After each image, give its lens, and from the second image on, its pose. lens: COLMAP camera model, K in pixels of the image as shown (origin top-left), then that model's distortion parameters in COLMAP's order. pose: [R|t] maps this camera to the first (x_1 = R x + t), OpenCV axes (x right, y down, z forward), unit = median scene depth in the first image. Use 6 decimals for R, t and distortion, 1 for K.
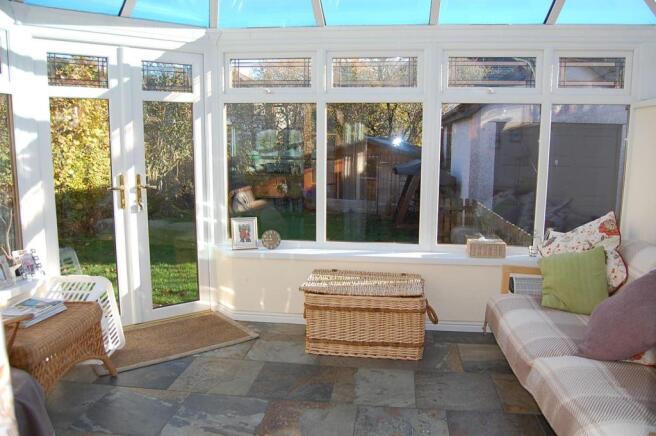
lens RADIAL K [[519.0, 0, 329.6], [0, 519.0, 216.7], [0, 0, 1]] dist [-0.006065, -0.001883]
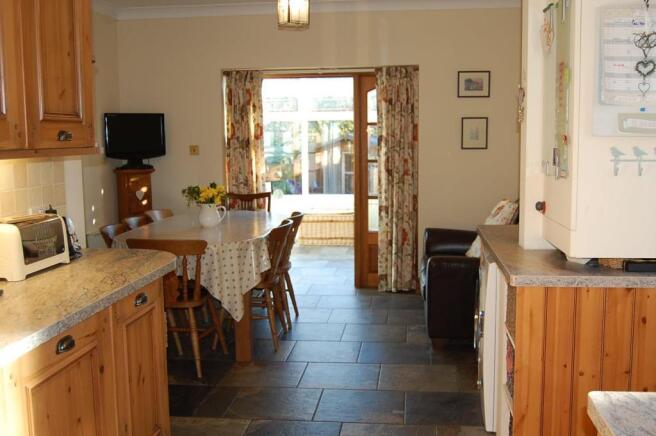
lens RADIAL K [[731.5, 0, 327.8], [0, 731.5, 219.2], [0, 0, 1]] dist [0.001624, 0.000000]
pose [[0.999813, -0.018474, 0.005794, 0.029679], [0.018664, 0.999224, -0.034694, 0.140362], [-0.005148, 0.034796, 0.999381, -0.985572]]
